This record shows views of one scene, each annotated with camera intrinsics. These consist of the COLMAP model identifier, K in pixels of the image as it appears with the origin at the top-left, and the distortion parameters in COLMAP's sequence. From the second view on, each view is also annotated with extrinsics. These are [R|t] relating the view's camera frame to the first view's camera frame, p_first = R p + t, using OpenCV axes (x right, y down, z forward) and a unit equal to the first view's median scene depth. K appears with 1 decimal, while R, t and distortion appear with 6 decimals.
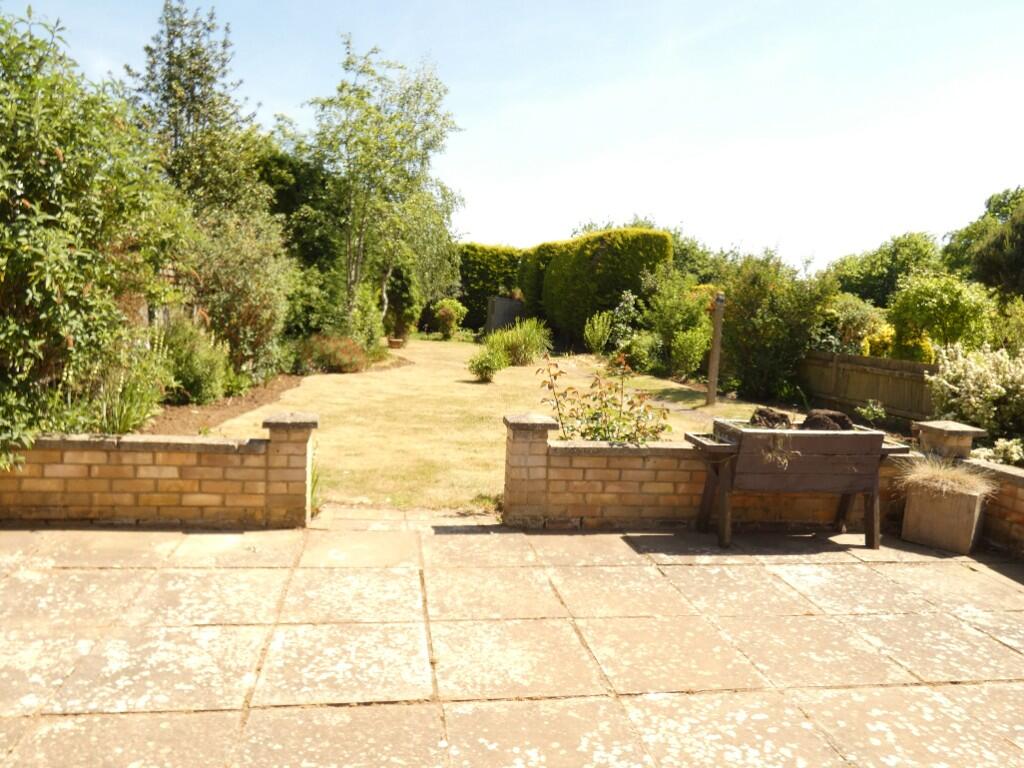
lens RADIAL K [[713.8, 0, 512.0], [0, 713.8, 384.0], [0, 0, 1]] dist [-0.015110, -0.000976]
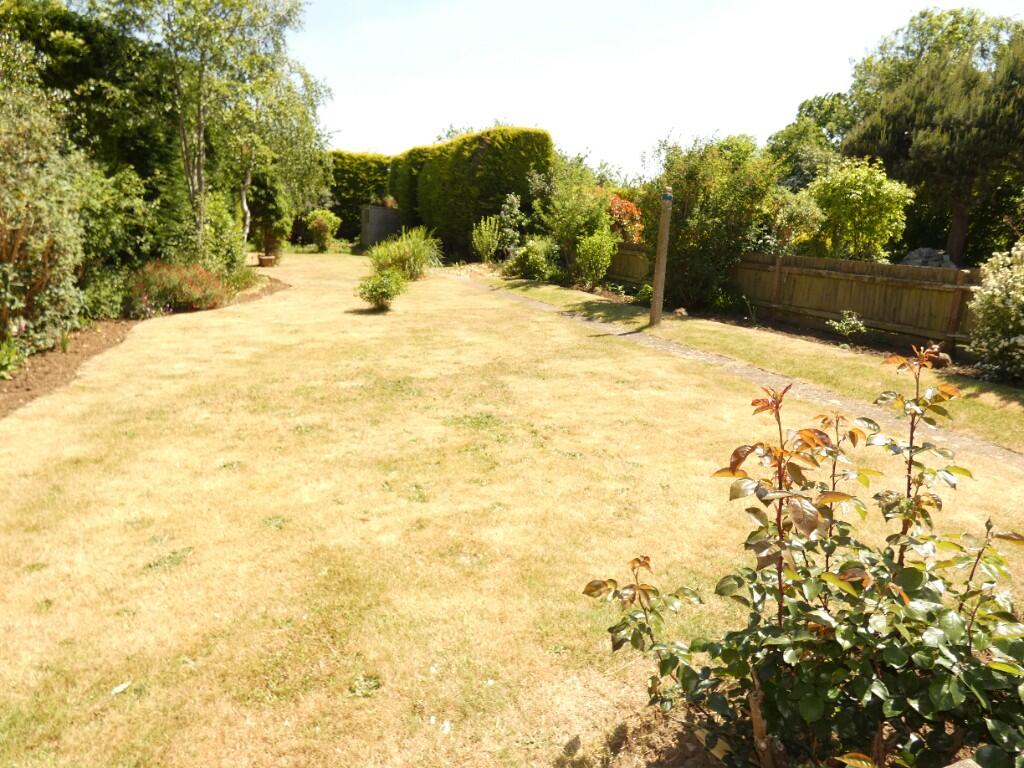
lens RADIAL K [[598.1, 0, 512.0], [0, 598.1, 384.0], [0, 0, 1]] dist [-0.015764, -0.000173]
pose [[0.976636, -0.091389, 0.194501, -0.032470], [0.056803, 0.982661, 0.176496, -0.032417], [-0.207258, -0.161324, 0.964893, 0.288061]]
